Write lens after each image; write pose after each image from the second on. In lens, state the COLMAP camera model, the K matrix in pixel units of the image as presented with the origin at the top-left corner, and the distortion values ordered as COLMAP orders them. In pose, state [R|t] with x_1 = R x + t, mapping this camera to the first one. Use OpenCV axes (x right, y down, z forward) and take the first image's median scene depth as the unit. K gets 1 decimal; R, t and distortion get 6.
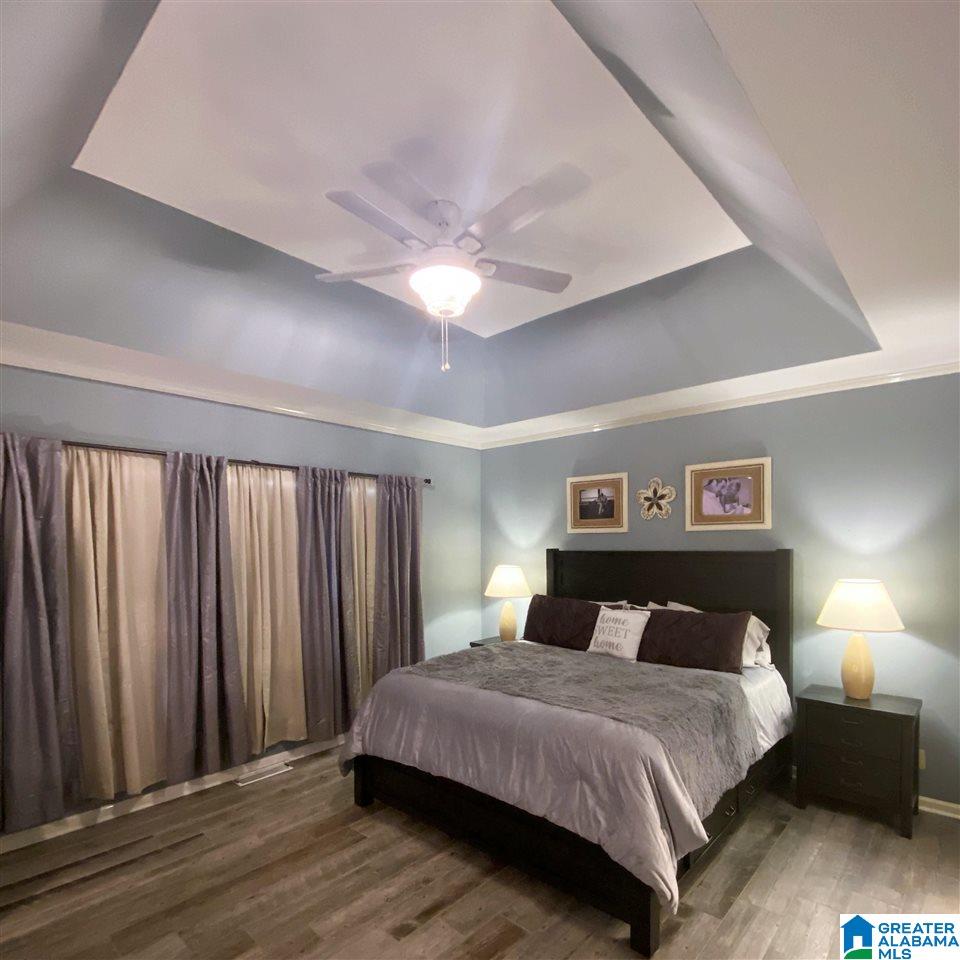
lens RADIAL K [[542.4, 0, 480.0], [0, 542.4, 480.0], [0, 0, 1]] dist [-0.000440, -0.016526]
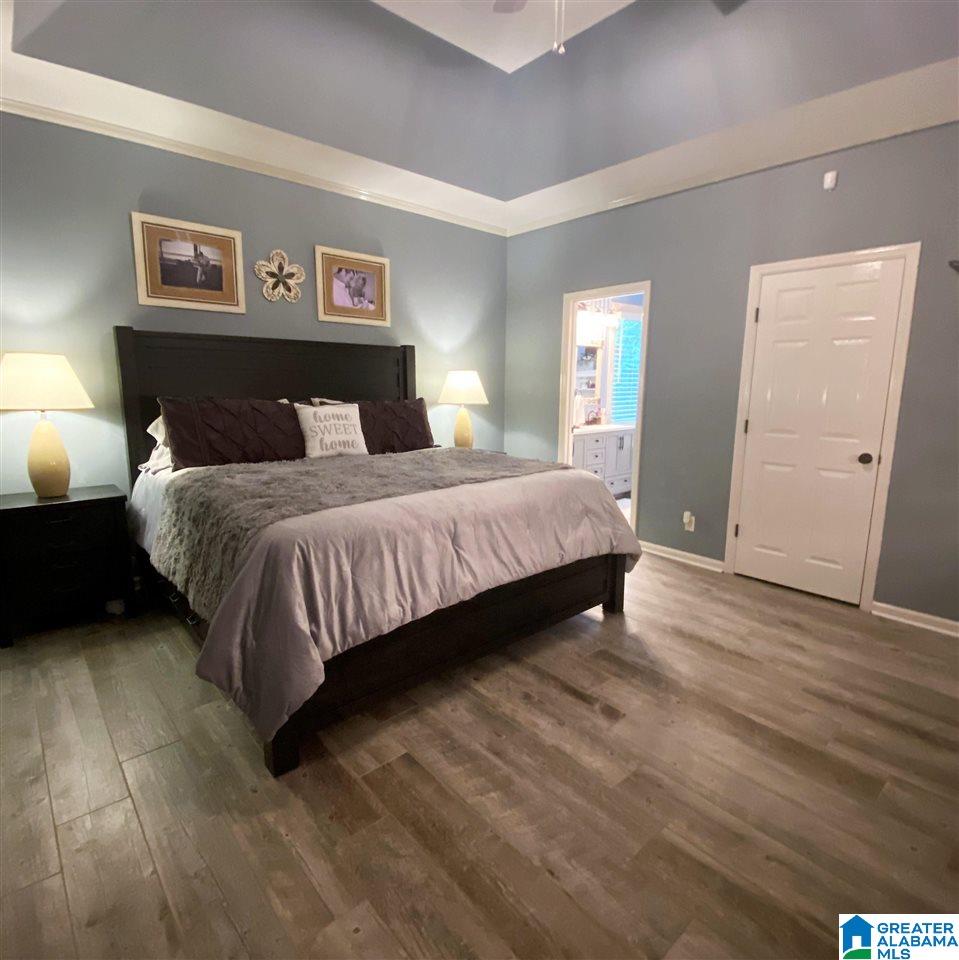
lens RADIAL K [[542.4, 0, 503.0], [0, 542.4, 460.8], [0, 0, 1]] dist [-0.000440, -0.016526]
pose [[0.079684, -0.151297, 0.985271, -0.546755], [-0.146215, 0.975949, 0.161691, 0.136558], [-0.986038, -0.156946, 0.055645, 0.626288]]
